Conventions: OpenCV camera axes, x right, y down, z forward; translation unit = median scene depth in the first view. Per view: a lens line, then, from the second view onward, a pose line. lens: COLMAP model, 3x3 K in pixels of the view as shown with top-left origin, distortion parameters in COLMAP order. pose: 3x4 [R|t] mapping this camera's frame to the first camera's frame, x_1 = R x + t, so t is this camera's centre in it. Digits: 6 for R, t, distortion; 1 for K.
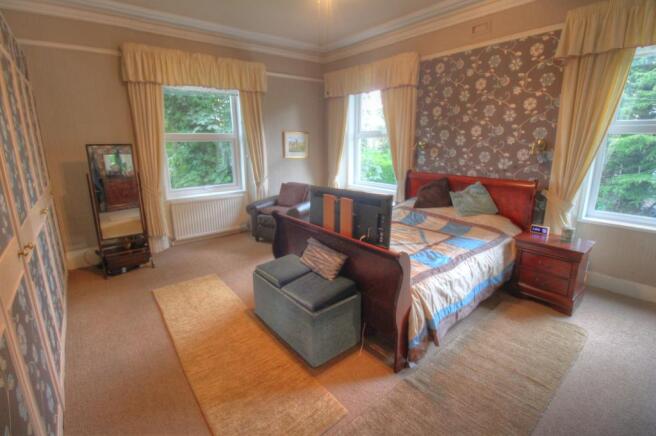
lens RADIAL K [[306.6, 0, 327.3], [0, 306.6, 216.2], [0, 0, 1]] dist [-0.000305, -0.011997]
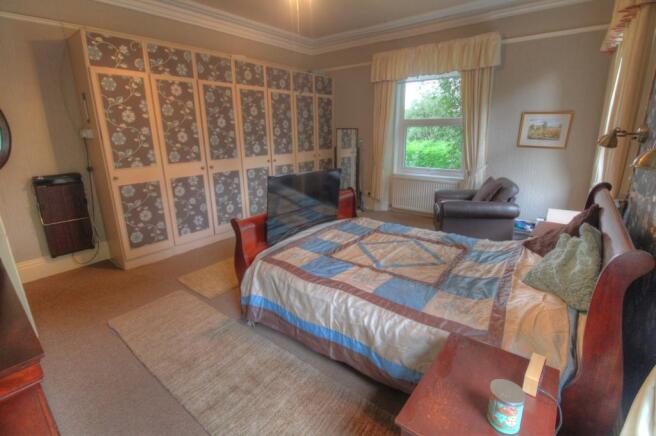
lens RADIAL K [[306.6, 0, 328.2], [0, 306.6, 215.3], [0, 0, 1]] dist [-0.000305, -0.011997]
pose [[0.223448, 0.267332, -0.937339, 0.621459], [-0.215251, 0.951445, 0.220043, -0.106989], [0.950651, 0.152594, 0.270142, 0.423254]]
